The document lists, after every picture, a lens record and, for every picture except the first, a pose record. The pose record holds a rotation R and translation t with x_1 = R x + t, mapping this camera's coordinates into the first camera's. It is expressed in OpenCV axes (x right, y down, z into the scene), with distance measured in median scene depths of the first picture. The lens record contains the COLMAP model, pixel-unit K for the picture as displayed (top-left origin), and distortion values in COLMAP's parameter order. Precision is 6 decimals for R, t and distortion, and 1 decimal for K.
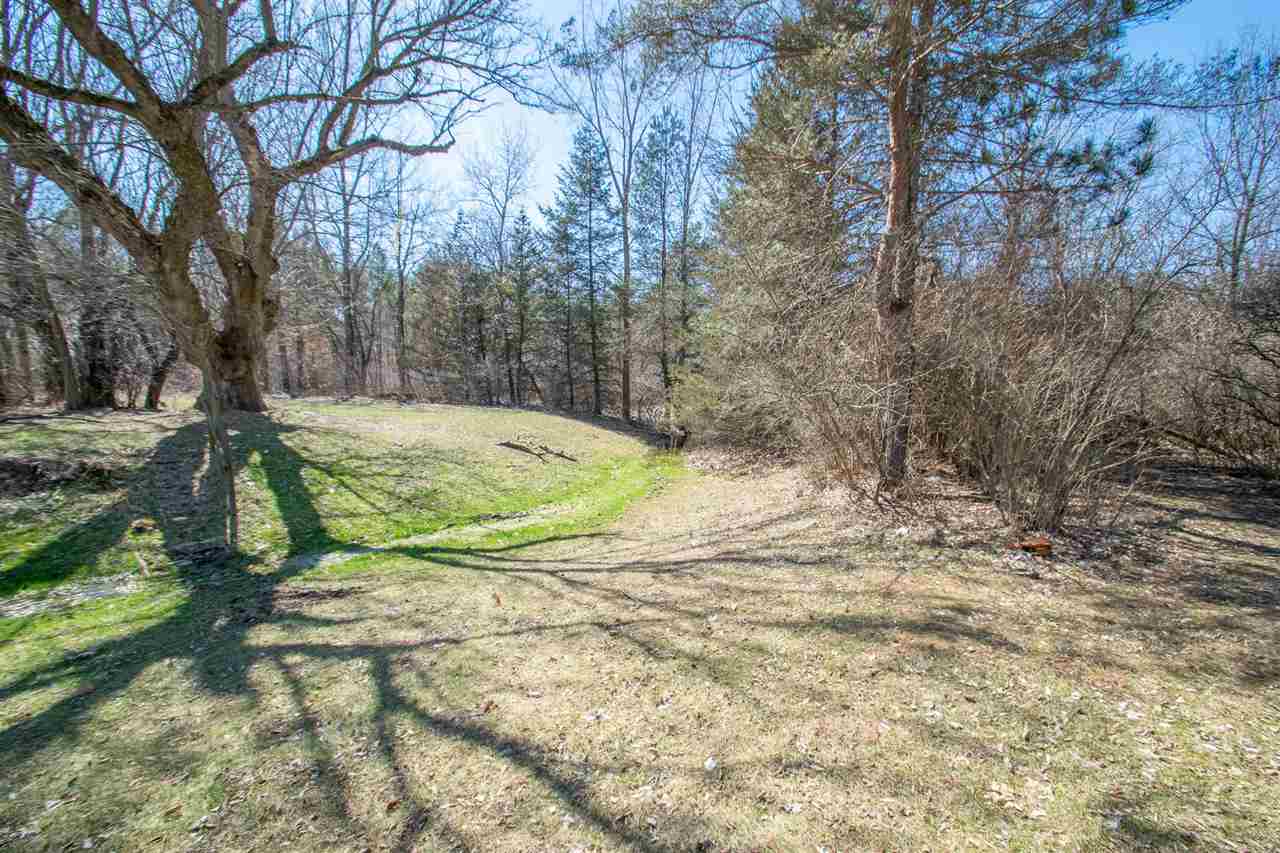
lens RADIAL K [[541.1, 0, 640.0], [0, 541.1, 426.5], [0, 0, 1]] dist [0.000632, 0.000162]
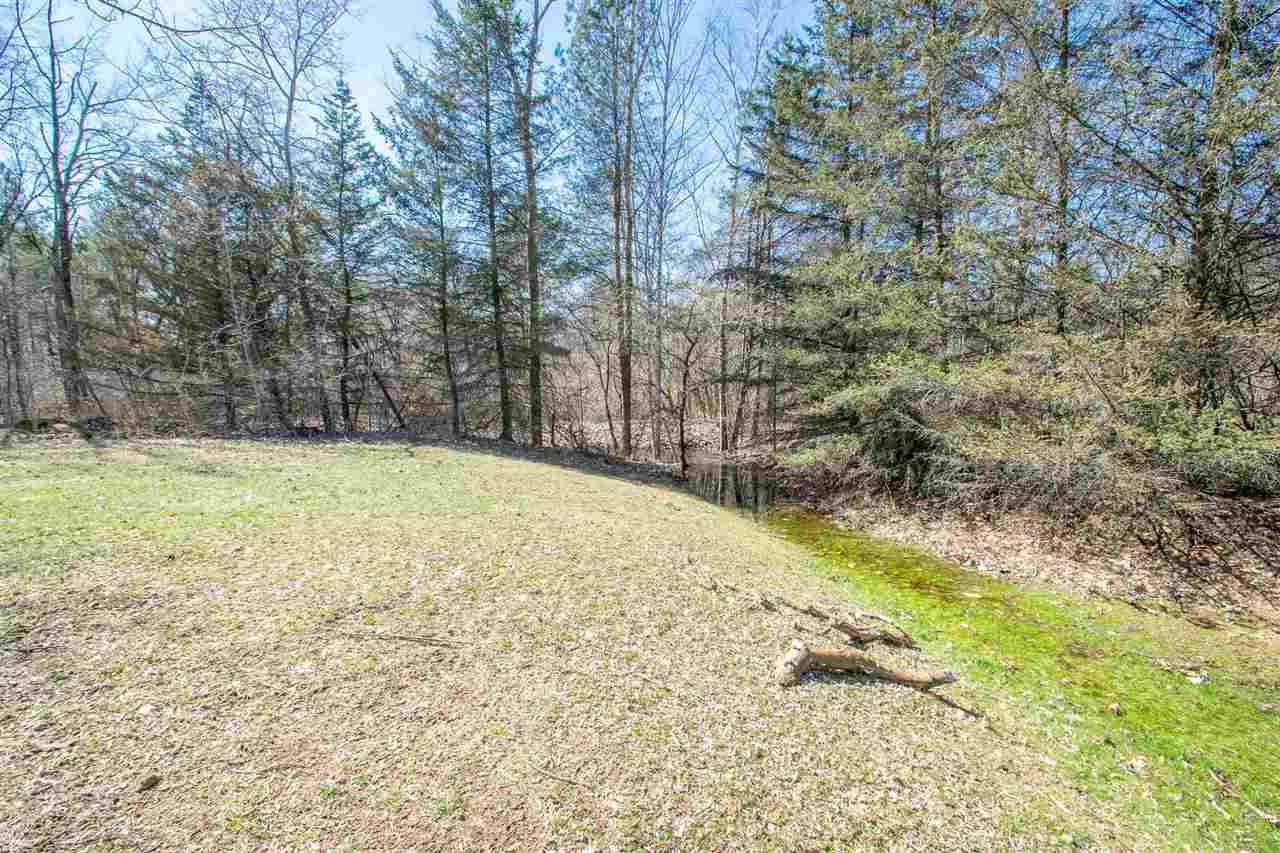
lens RADIAL K [[541.1, 0, 640.0], [0, 541.1, 426.5], [0, 0, 1]] dist [0.000632, 0.000162]
pose [[0.918775, -0.058762, 0.390384, -0.187658], [0.060748, 0.998127, 0.007270, -0.031219], [-0.390080, 0.017035, 0.920623, 0.402744]]
